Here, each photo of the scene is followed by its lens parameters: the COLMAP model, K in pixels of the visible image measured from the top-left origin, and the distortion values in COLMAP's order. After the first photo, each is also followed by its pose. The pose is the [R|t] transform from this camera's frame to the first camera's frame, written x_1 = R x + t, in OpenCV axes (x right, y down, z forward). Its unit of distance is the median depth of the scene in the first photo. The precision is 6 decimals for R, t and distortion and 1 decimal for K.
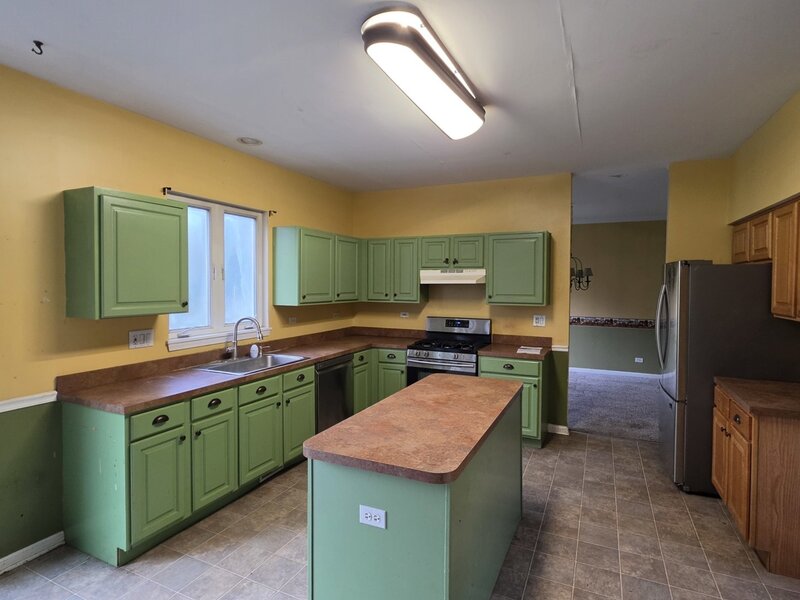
lens RADIAL K [[432.3, 0, 402.5], [0, 432.3, 297.4], [0, 0, 1]] dist [0.000158, 0.000499]
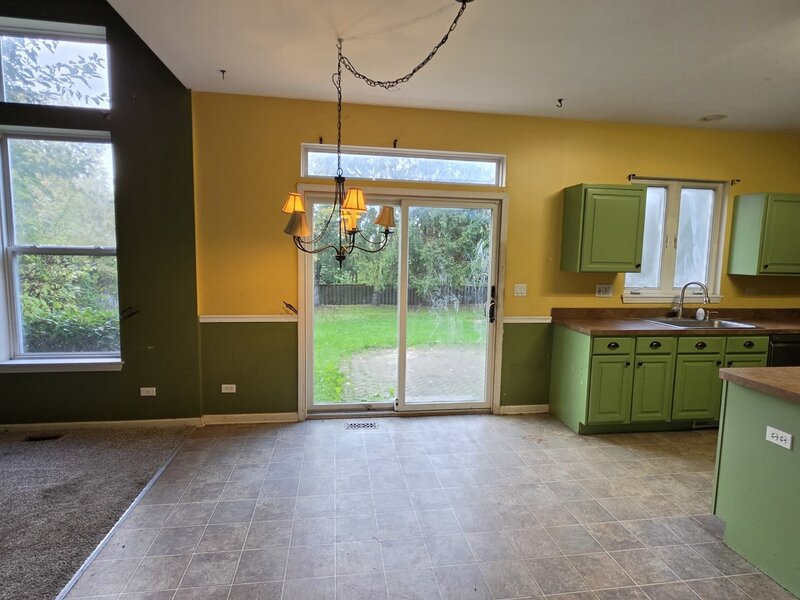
lens RADIAL K [[432.3, 0, 402.5], [0, 432.3, 297.4], [0, 0, 1]] dist [0.000158, 0.000499]
pose [[0.560617, 0.086355, -0.823560, 0.158842], [-0.042487, 0.996237, 0.075539, 0.039959], [0.826985, -0.007358, 0.562176, -0.282003]]
